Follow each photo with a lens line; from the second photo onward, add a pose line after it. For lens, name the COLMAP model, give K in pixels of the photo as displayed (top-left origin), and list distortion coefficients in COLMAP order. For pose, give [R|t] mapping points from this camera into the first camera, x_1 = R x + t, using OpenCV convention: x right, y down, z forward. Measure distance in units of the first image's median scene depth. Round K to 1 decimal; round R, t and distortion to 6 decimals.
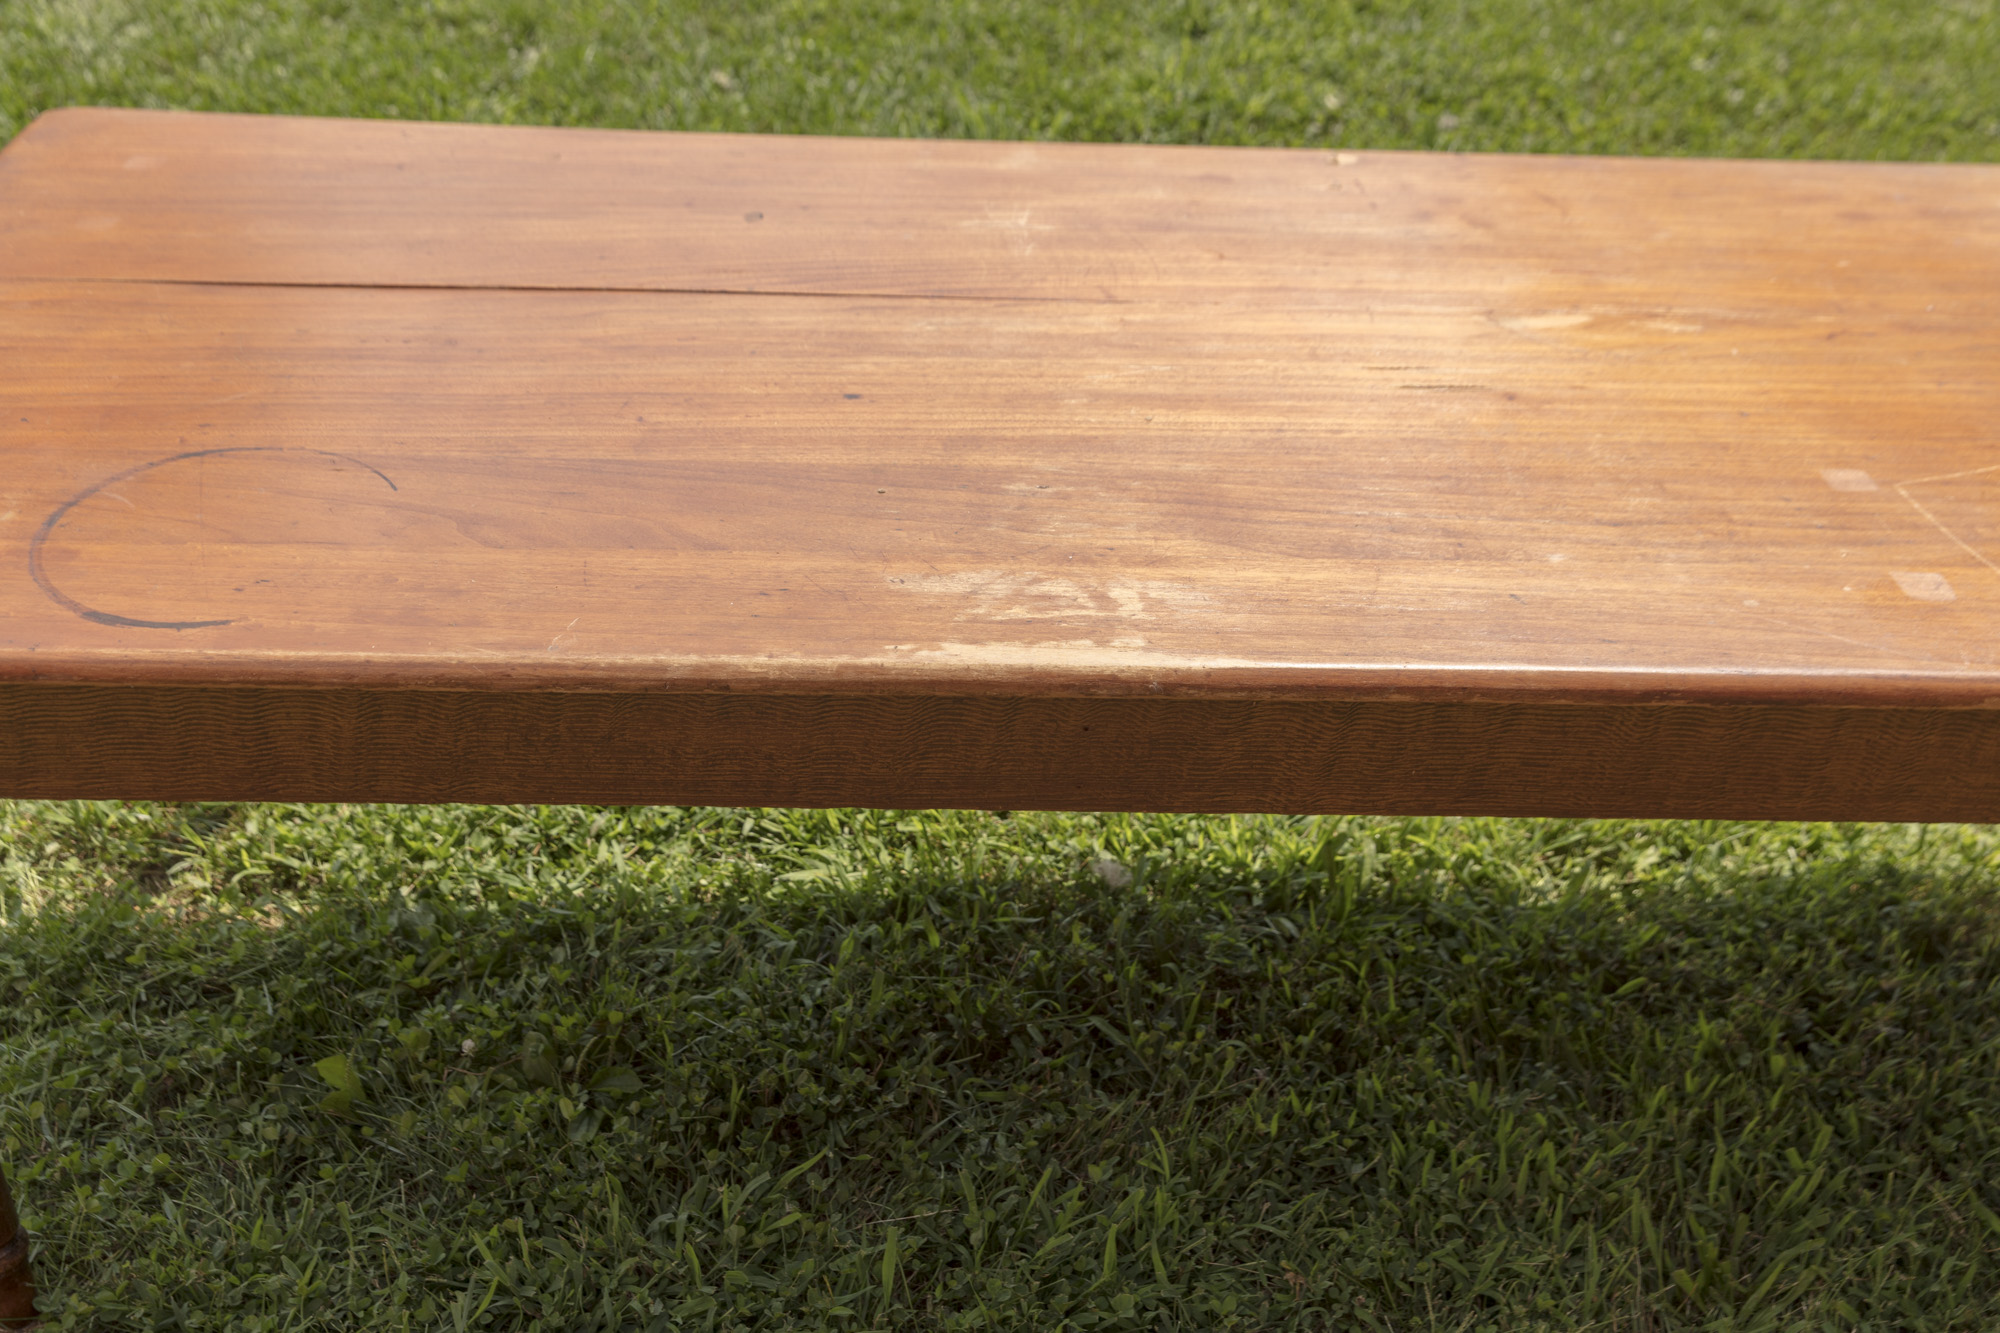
lens RADIAL K [[1958.9, 0, 995.1], [0, 1958.9, 675.0], [0, 0, 1]] dist [0.024462, 0.000000]
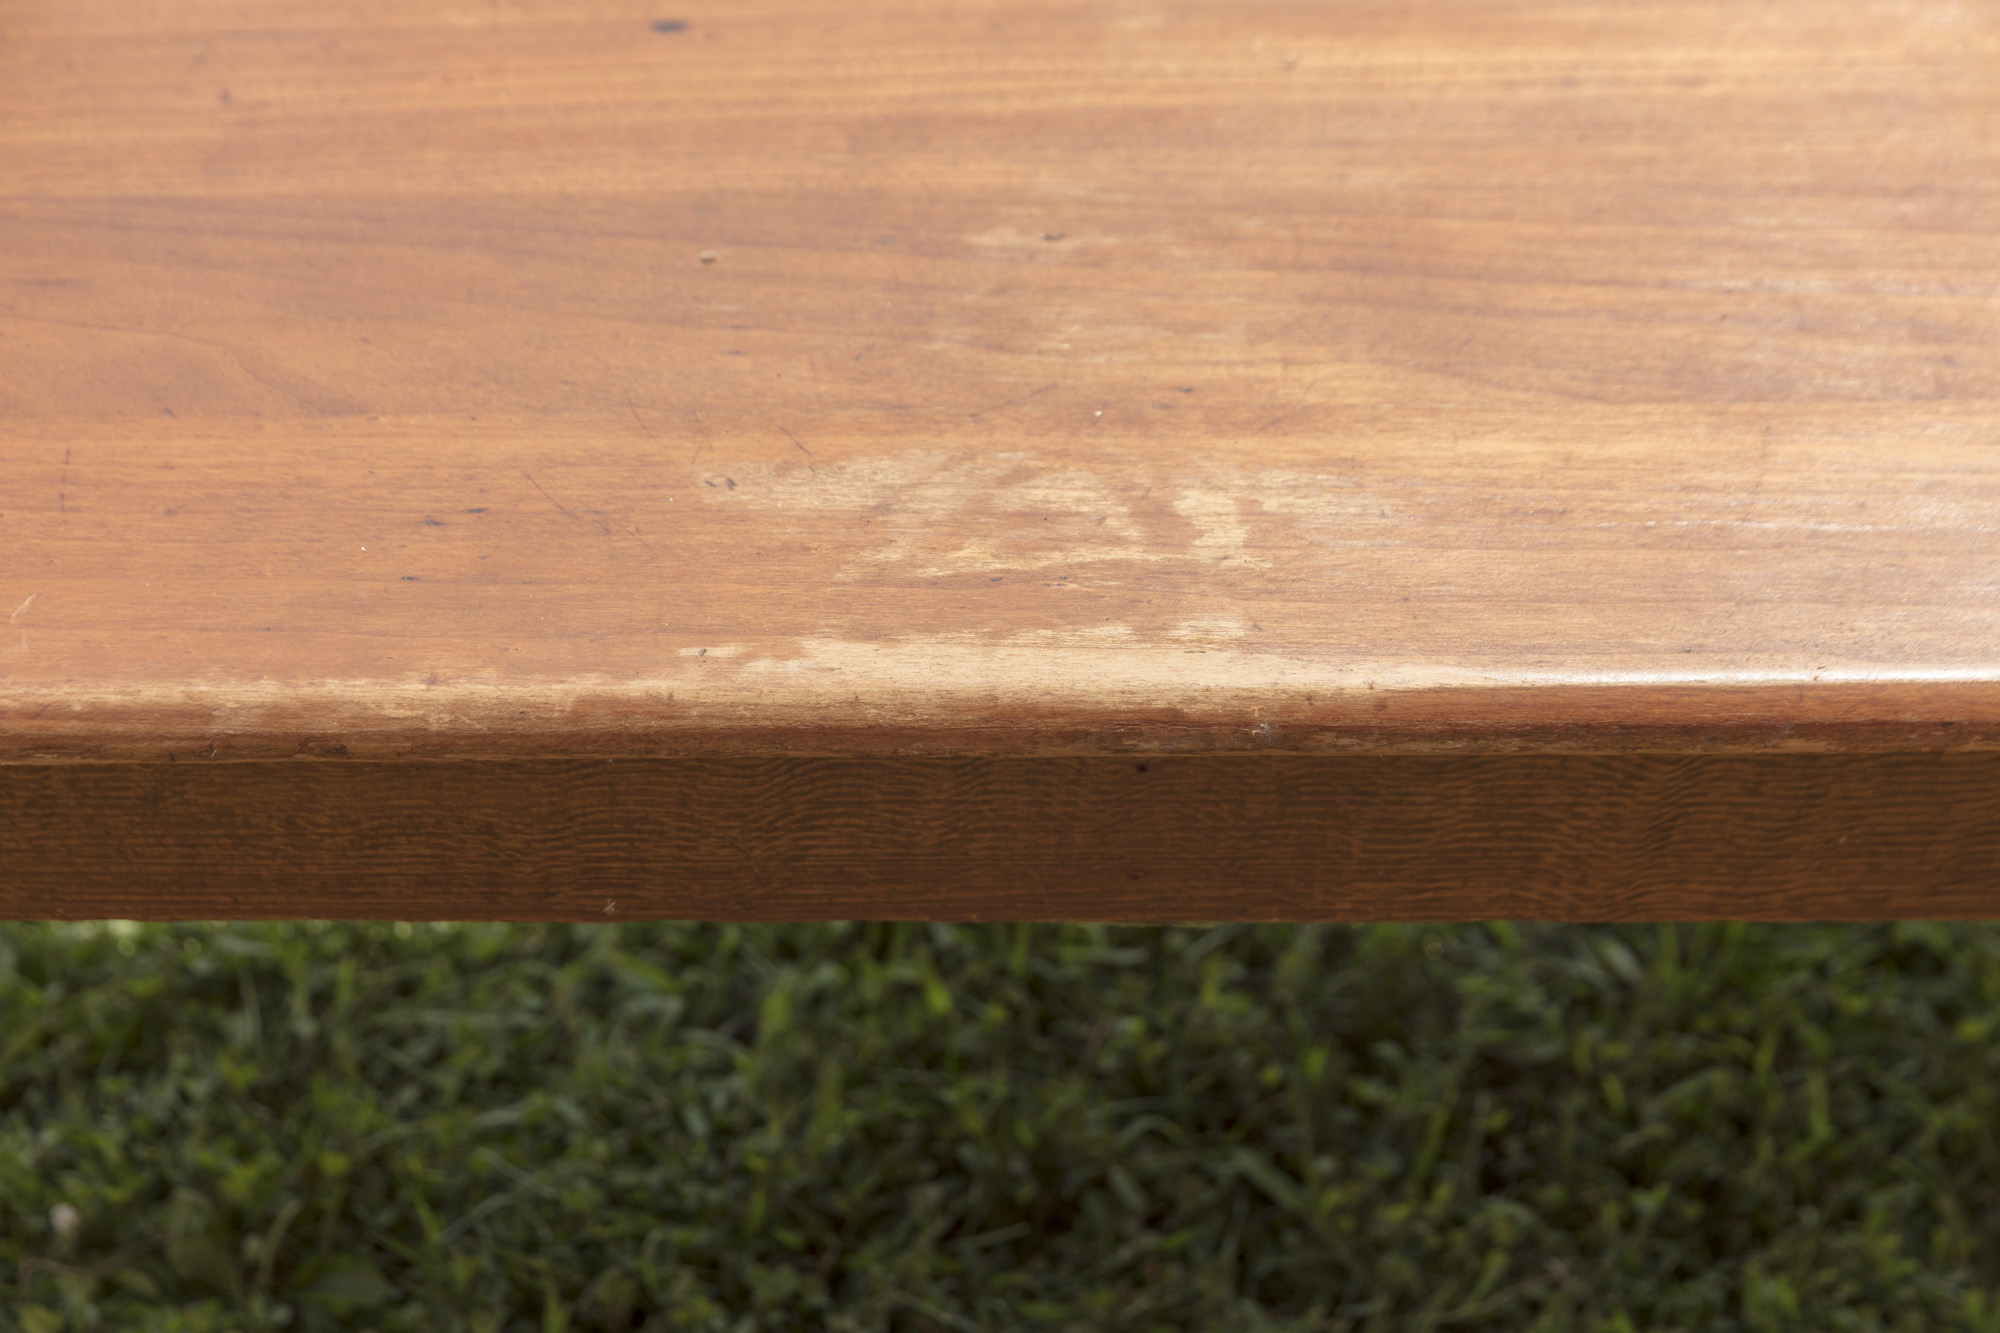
lens RADIAL K [[3291.7, 0, 1001.0], [0, 3291.7, 664.4], [0, 0, 1]] dist [-0.005580, 0.000000]
pose [[0.998072, -0.014908, -0.060247, 0.055423], [0.022477, 0.991649, 0.126990, -0.090513], [0.057850, -0.128099, 0.990073, 0.195212]]
